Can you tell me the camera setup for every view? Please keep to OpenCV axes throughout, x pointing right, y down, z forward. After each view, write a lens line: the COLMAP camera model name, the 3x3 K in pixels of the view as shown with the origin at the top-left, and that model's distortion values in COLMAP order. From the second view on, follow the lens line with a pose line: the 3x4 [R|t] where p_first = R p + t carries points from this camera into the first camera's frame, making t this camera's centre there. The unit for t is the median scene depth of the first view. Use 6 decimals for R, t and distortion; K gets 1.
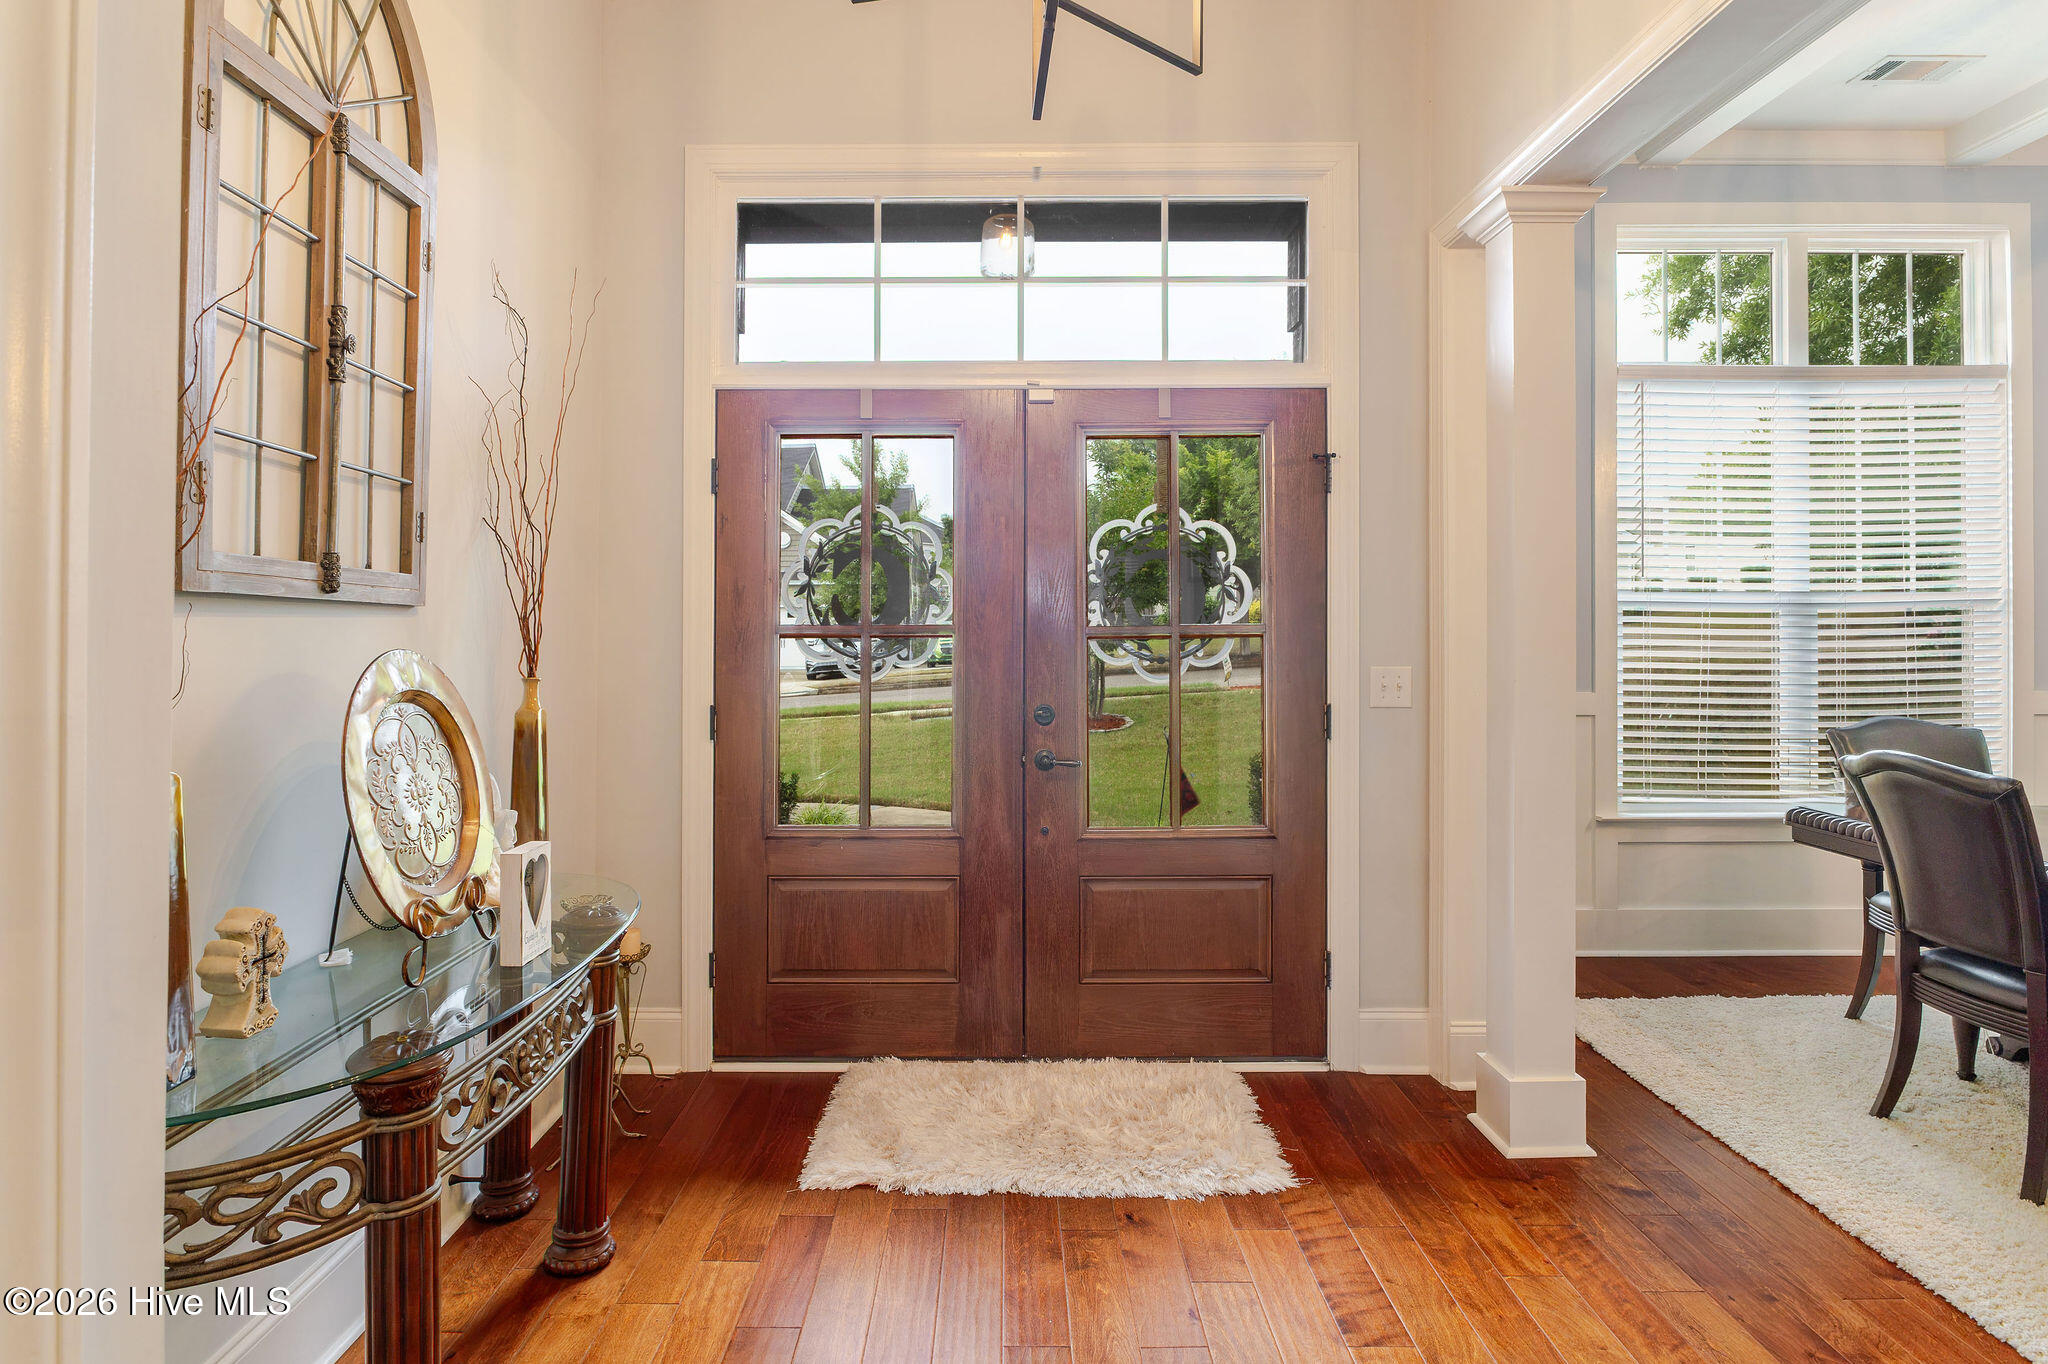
lens RADIAL K [[1094.6, 0, 1022.0], [0, 1094.6, 641.0], [0, 0, 1]] dist [0.019135, -0.000324]
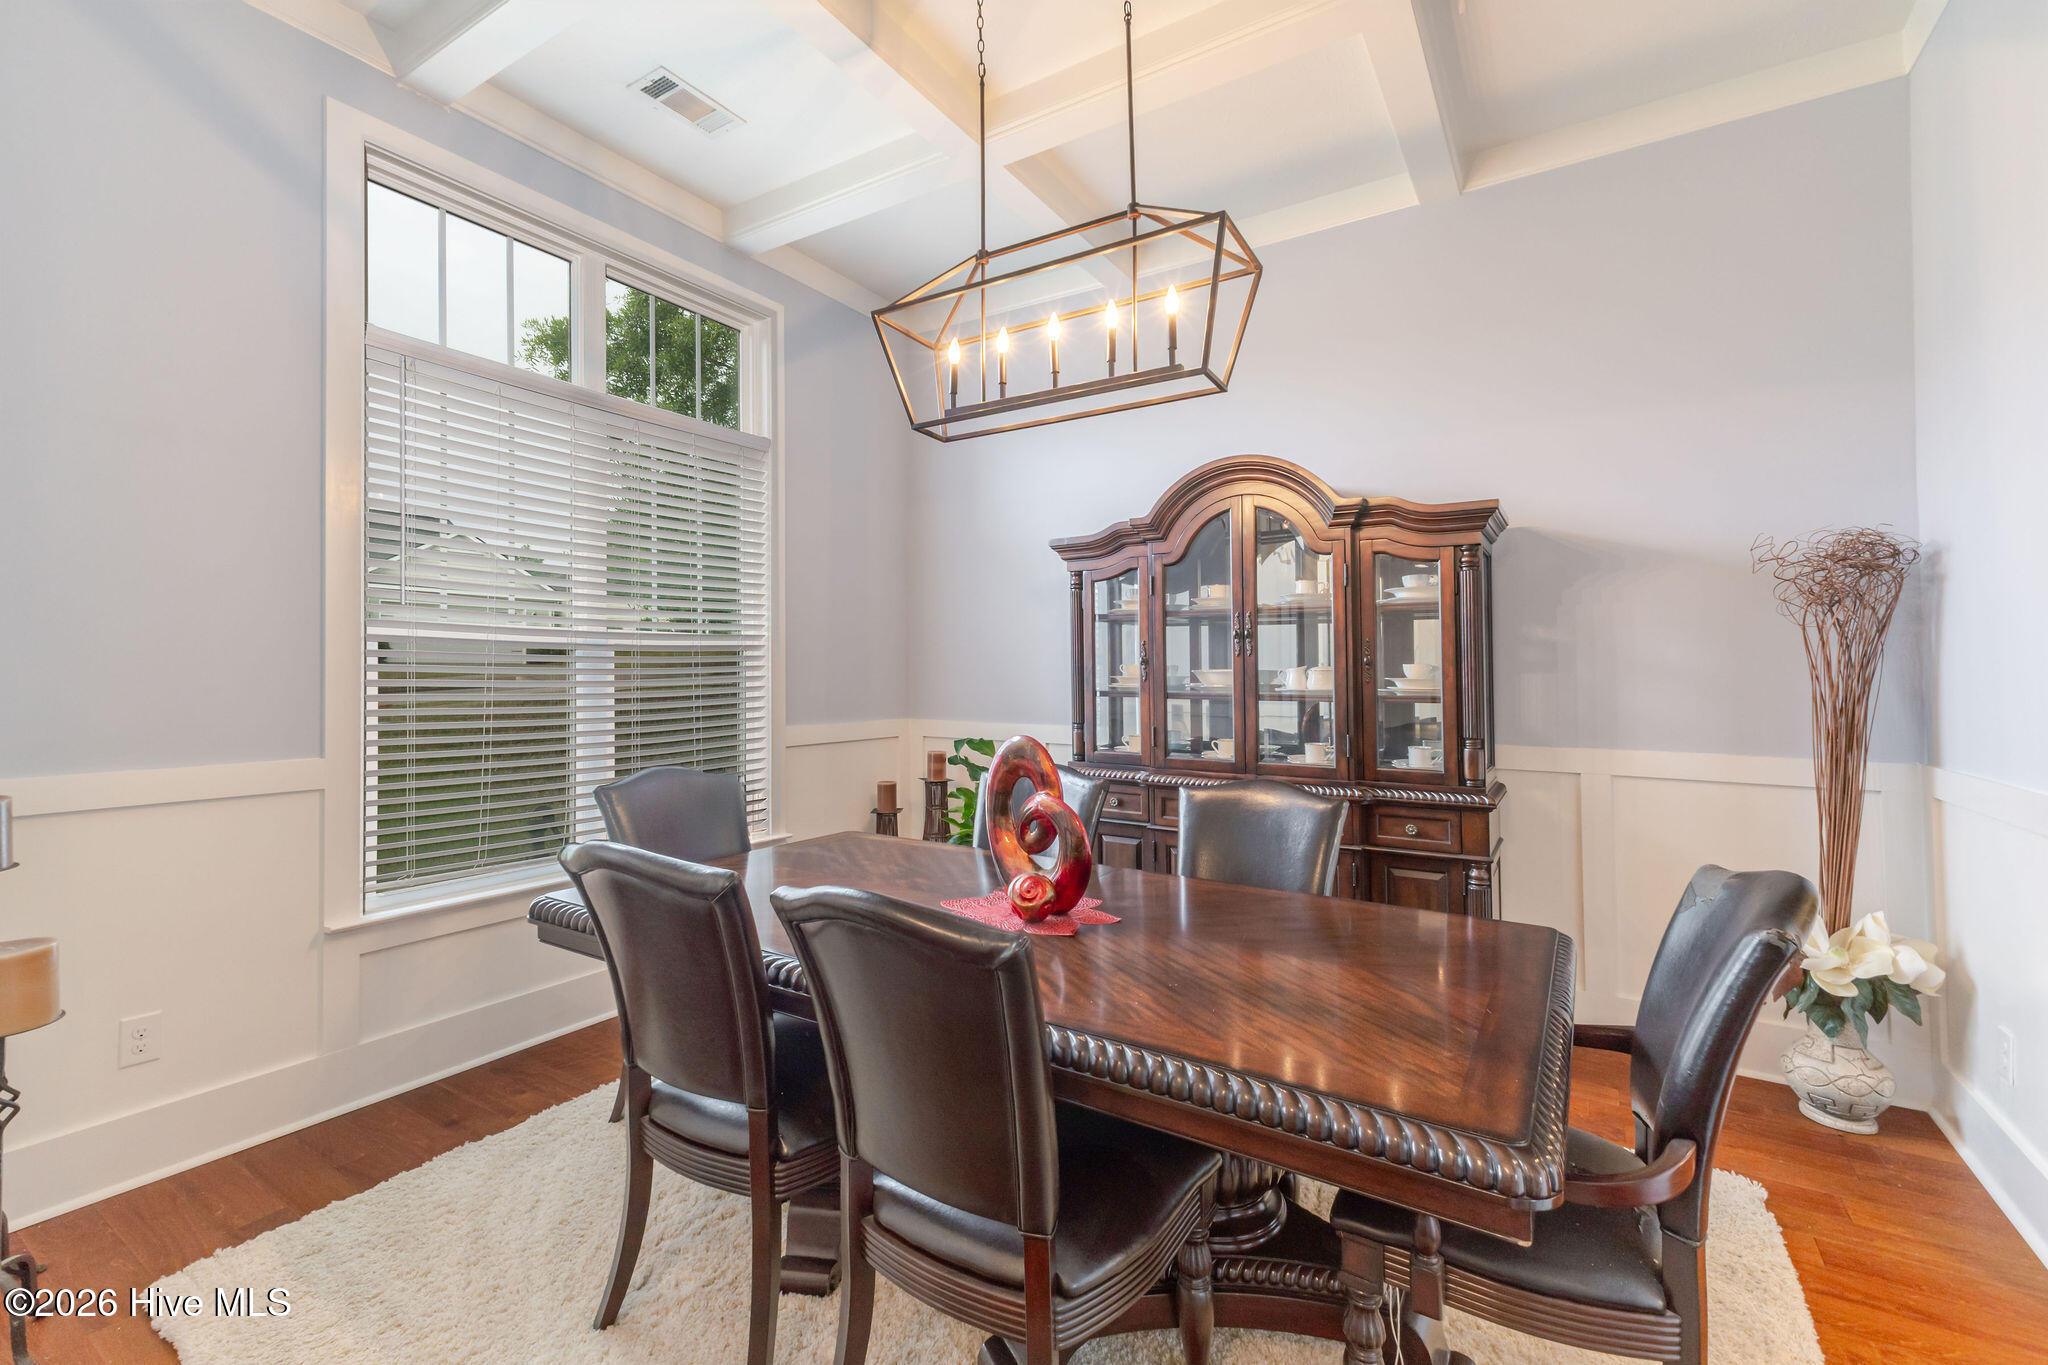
lens RADIAL K [[883.2, 0, 1024.0], [0, 883.2, 682.5], [0, 0, 1]] dist [0.009134, -0.000310]
pose [[0.557197, -0.008355, 0.830338, 0.289070], [0.001858, 0.999959, 0.008815, -0.003726], [-0.830378, -0.003369, 0.557190, 0.288941]]
